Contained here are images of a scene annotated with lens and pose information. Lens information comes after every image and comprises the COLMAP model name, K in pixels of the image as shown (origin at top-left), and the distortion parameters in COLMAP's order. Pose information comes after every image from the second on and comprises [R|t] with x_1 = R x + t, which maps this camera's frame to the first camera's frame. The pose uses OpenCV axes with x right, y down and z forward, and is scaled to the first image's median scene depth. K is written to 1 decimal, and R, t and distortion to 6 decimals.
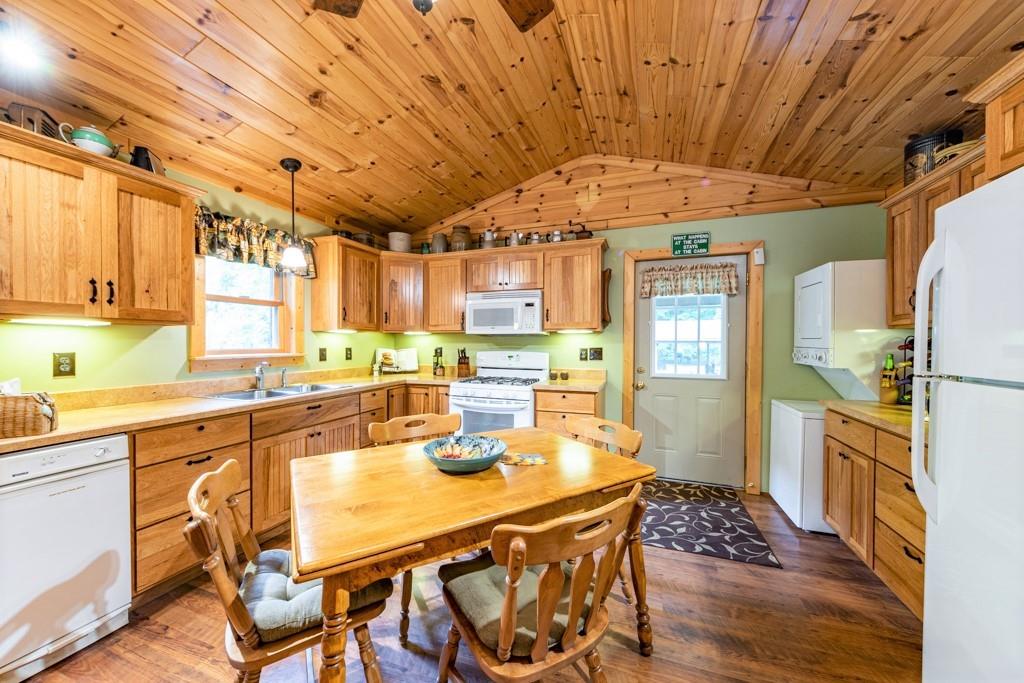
lens RADIAL K [[367.8, 0, 515.1], [0, 367.8, 345.7], [0, 0, 1]] dist [-0.001182, -0.000497]
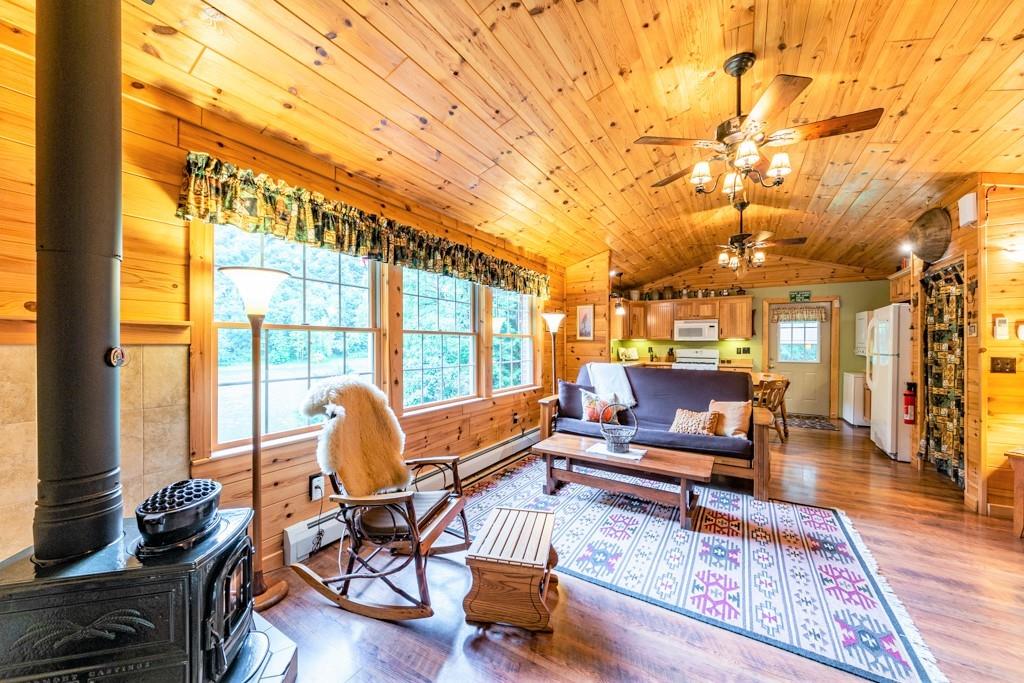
lens RADIAL K [[372.2, 0, 512.9], [0, 372.2, 346.0], [0, 0, 1]] dist [-0.007699, 0.000282]
pose [[0.978735, 0.000937, -0.205128, -0.675054], [-0.001643, 0.999993, -0.003270, 0.007534], [0.205124, 0.003538, 0.978730, -1.370461]]
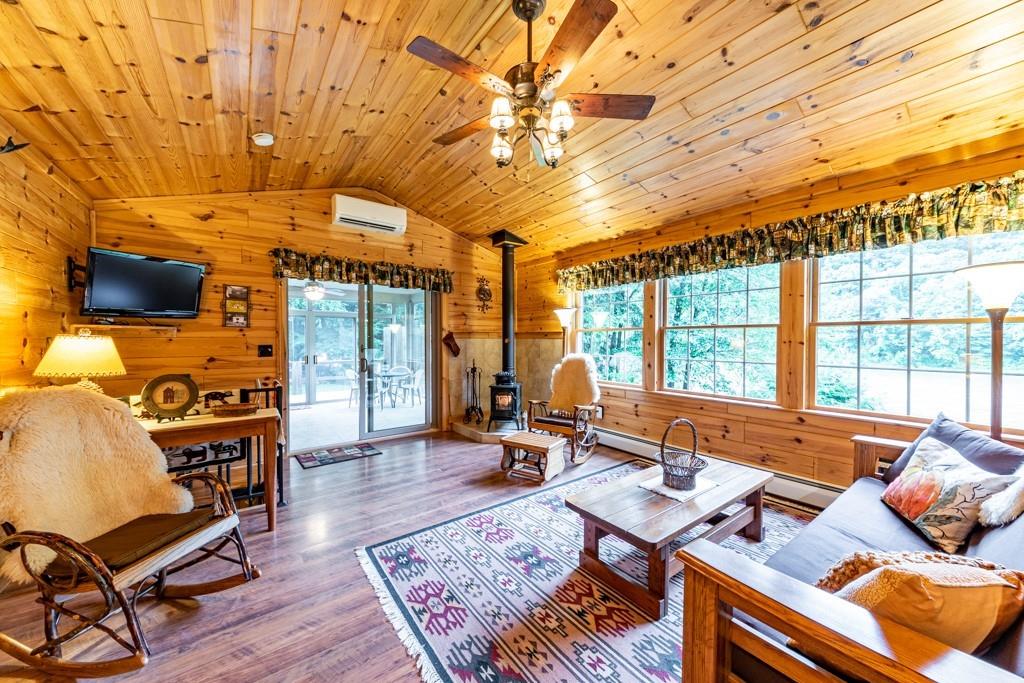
lens RADIAL K [[368.5, 0, 507.4], [0, 368.5, 345.2], [0, 0, 1]] dist [0.018399, -0.013886]
pose [[-0.562014, 0.006316, -0.827104, 0.152643], [-0.012922, 0.999782, 0.016415, 0.010200], [0.827027, 0.019914, -0.561809, -0.238593]]
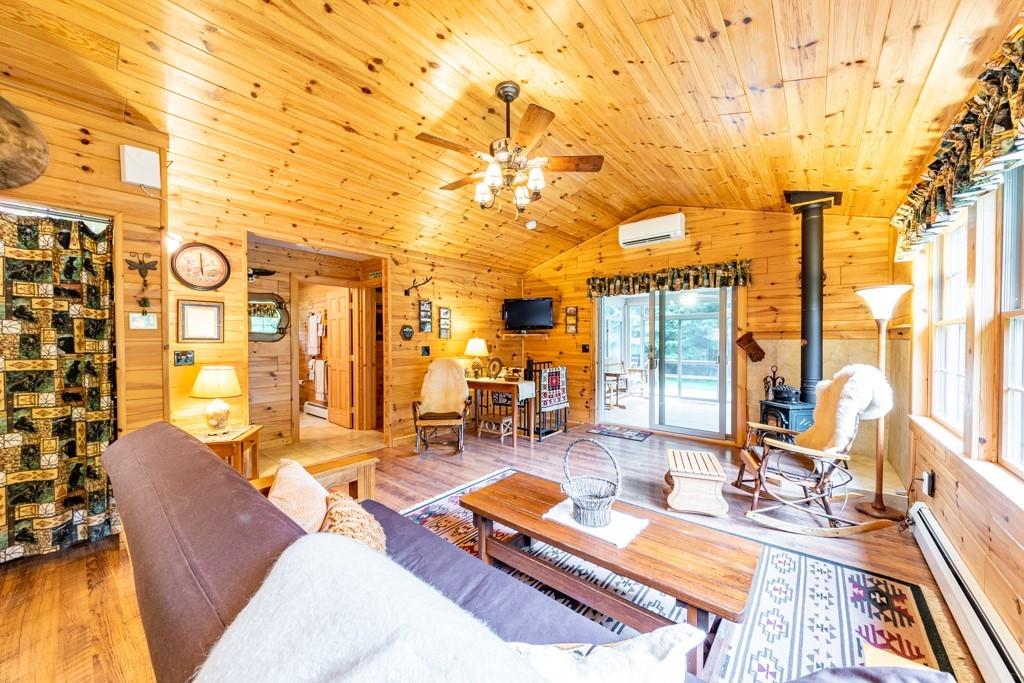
lens RADIAL K [[364.6, 0, 522.7], [0, 364.6, 344.3], [0, 0, 1]] dist [0.021522, -0.012945]
pose [[-0.944611, -0.007422, 0.328107, -0.693067], [0.000346, 0.999721, 0.023613, -0.003562], [-0.328191, 0.022419, -0.944345, 0.196551]]
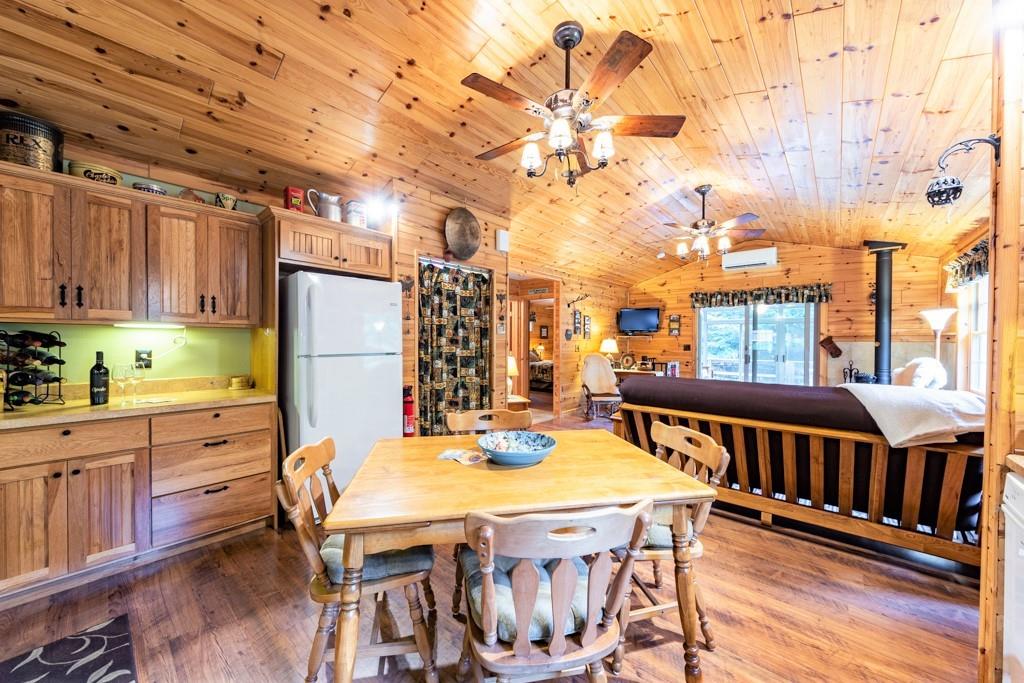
lens RADIAL K [[372.2, 0, 512.9], [0, 372.2, 346.0], [0, 0, 1]] dist [-0.007699, 0.000282]
pose [[-0.930005, -0.015346, 0.367226, -0.242586], [-0.005484, 0.999596, 0.027886, -0.009691], [-0.367505, 0.023921, -0.929714, 0.959382]]
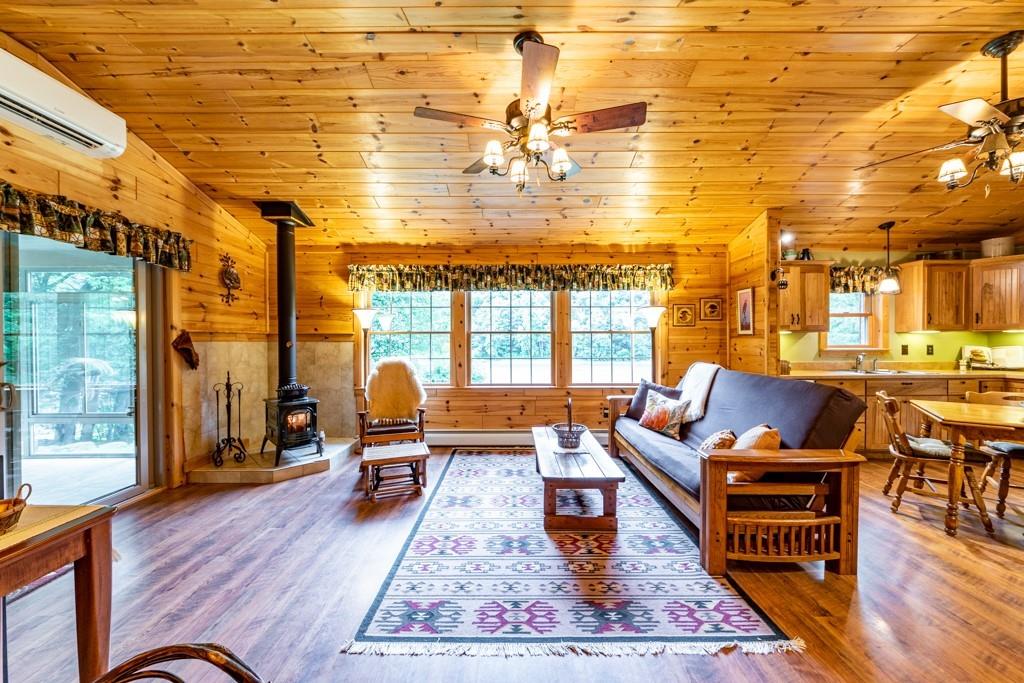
lens RADIAL K [[367.8, 0, 515.1], [0, 367.8, 345.7], [0, 0, 1]] dist [-0.001182, -0.000497]
pose [[0.340248, 0.003448, -0.940329, 0.257809], [-0.005061, 0.999986, 0.001835, 0.015286], [0.940322, 0.004135, 0.340261, -0.821722]]
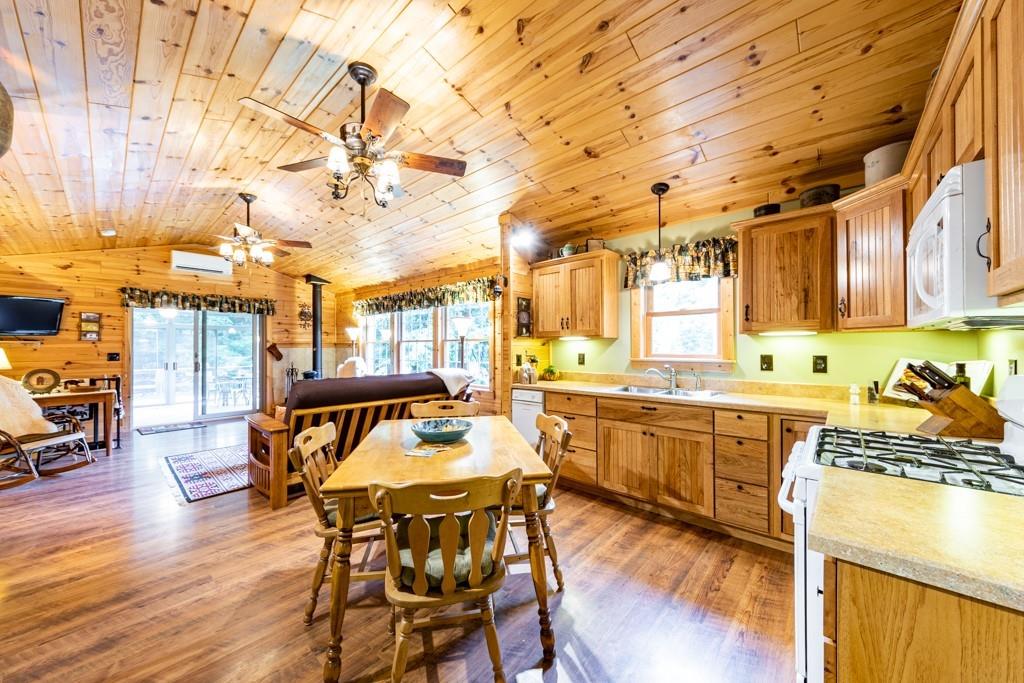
lens RADIAL K [[372.2, 0, 512.9], [0, 372.2, 346.0], [0, 0, 1]] dist [-0.007699, 0.000282]
pose [[-0.379225, -0.010143, -0.925249, 0.499536], [-0.011024, 0.999918, -0.006443, -0.002517], [0.925239, 0.007757, -0.379306, 0.851084]]
